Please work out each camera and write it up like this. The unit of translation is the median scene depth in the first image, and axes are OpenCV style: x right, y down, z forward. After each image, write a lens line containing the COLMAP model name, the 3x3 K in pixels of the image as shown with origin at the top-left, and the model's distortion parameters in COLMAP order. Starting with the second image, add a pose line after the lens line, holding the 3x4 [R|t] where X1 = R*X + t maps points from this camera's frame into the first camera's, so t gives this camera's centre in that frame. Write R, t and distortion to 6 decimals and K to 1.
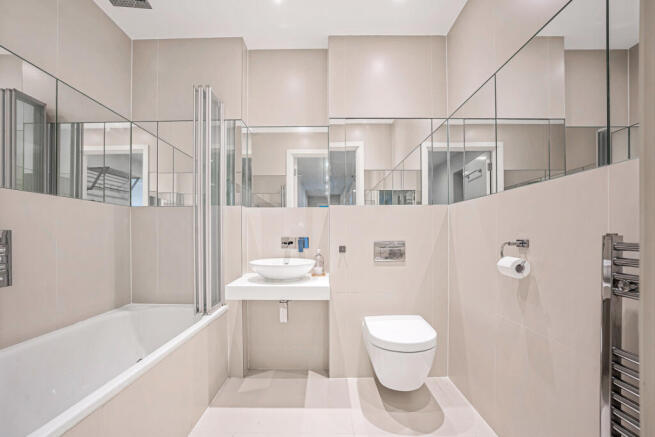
lens RADIAL K [[302.9, 0, 329.1], [0, 302.9, 238.4], [0, 0, 1]] dist [-0.017993, 0.002861]
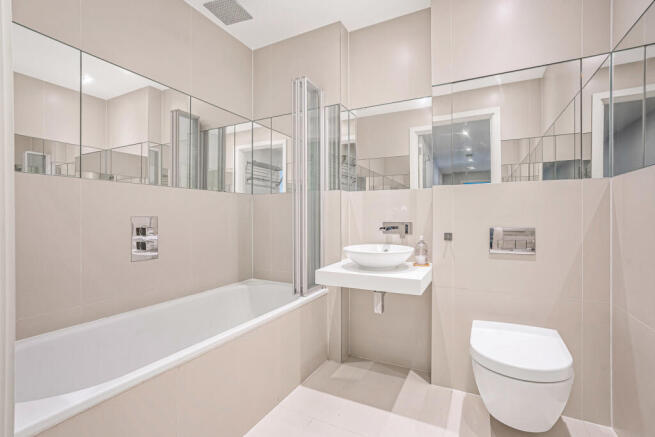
lens RADIAL K [[302.9, 0, 331.4], [0, 302.9, 219.4], [0, 0, 1]] dist [-0.017993, 0.002861]
pose [[0.893433, 0.005452, -0.449163, 0.132622], [-0.005692, 0.999983, 0.000818, -0.012807], [0.449160, 0.001826, 0.893450, 0.094382]]
